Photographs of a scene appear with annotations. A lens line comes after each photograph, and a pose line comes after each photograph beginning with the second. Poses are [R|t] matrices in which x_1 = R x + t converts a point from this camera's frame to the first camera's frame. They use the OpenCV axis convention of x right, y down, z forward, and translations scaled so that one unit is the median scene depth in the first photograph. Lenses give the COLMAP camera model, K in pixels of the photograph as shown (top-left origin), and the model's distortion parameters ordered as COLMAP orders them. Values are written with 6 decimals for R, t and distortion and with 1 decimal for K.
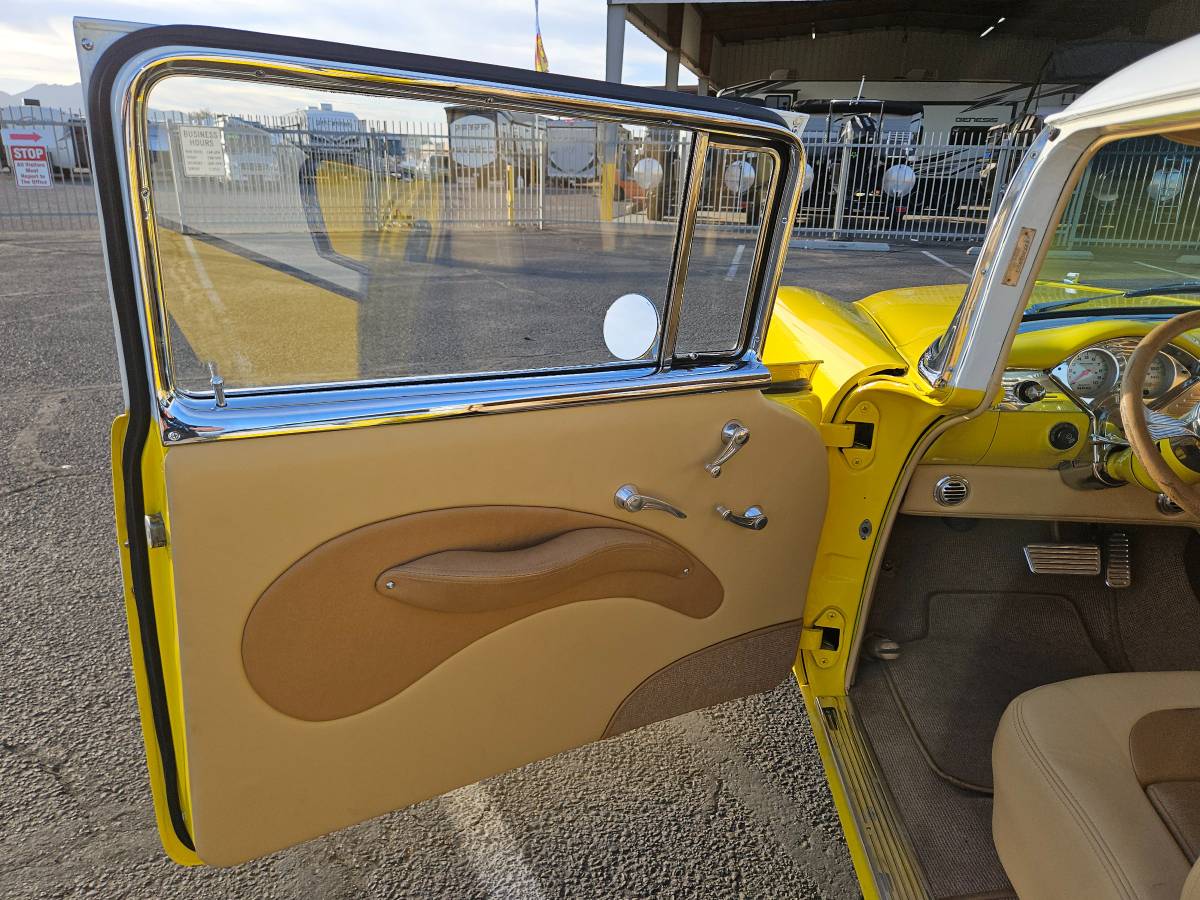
lens RADIAL K [[825.3, 0, 600.0], [0, 825.3, 450.0], [0, 0, 1]] dist [0.095866, -0.127865]
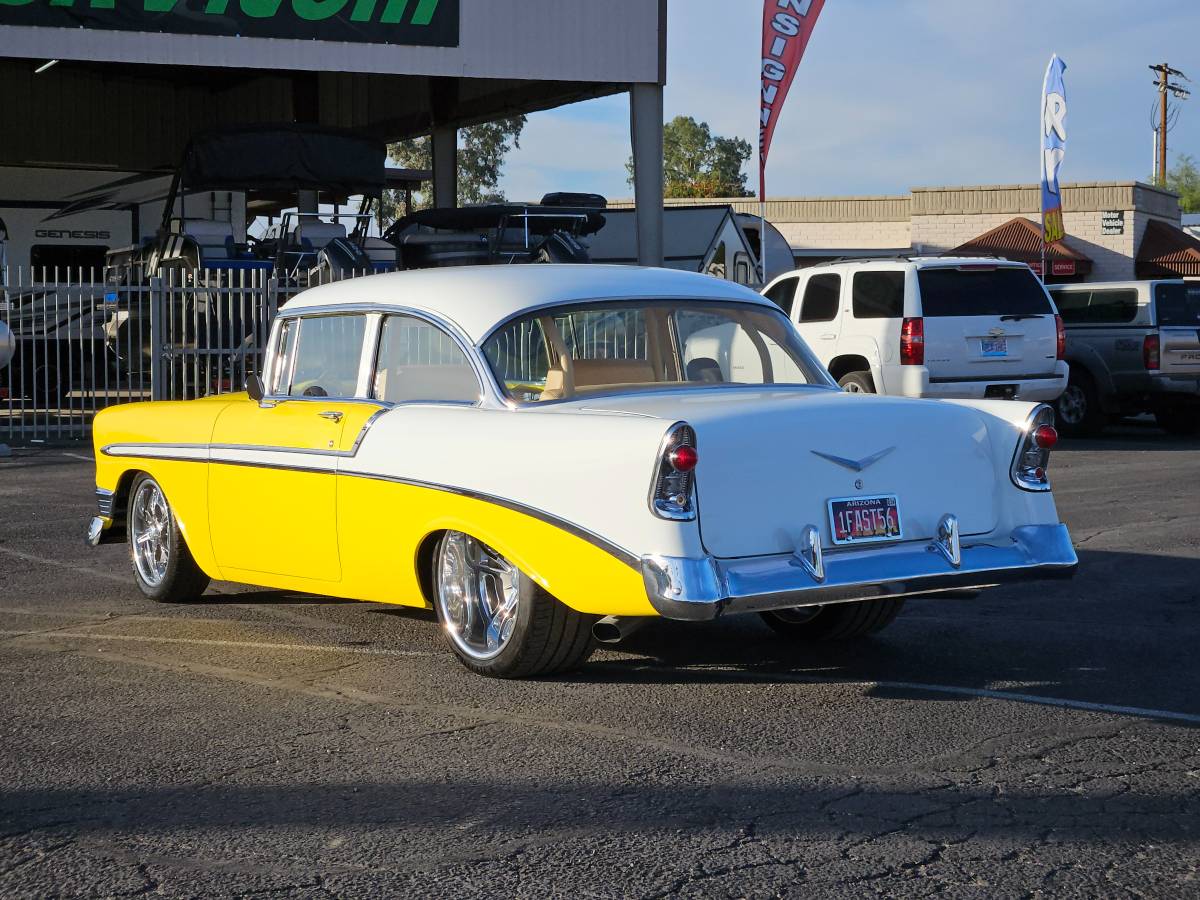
lens RADIAL K [[2288.7, 0, 600.0], [0, 2288.7, 450.0], [0, 0, 1]] dist [-0.079820, -0.172203]
pose [[0.798157, -0.060297, 0.599424, -0.120047], [0.217320, 0.956805, -0.193124, 0.066788], [-0.561887, 0.284410, 0.776784, -0.203117]]
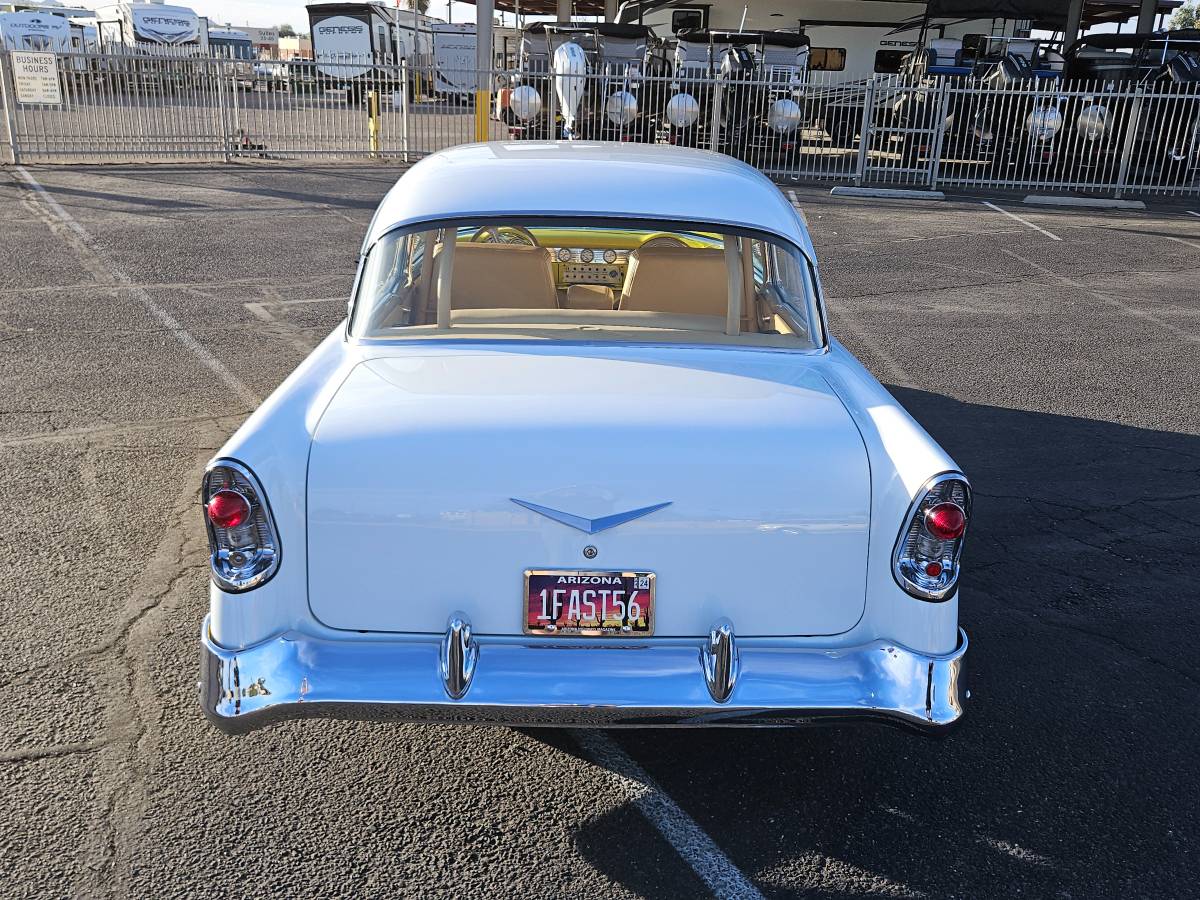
lens RADIAL K [[1076.9, 0, 600.0], [0, 1076.9, 450.0], [0, 0, 1]] dist [0.039504, -0.014607]
pose [[0.997393, -0.009259, 0.071558, 0.029091], [0.008669, 0.999926, 0.008550, 0.024963], [-0.071632, -0.007907, 0.997400, -0.115363]]
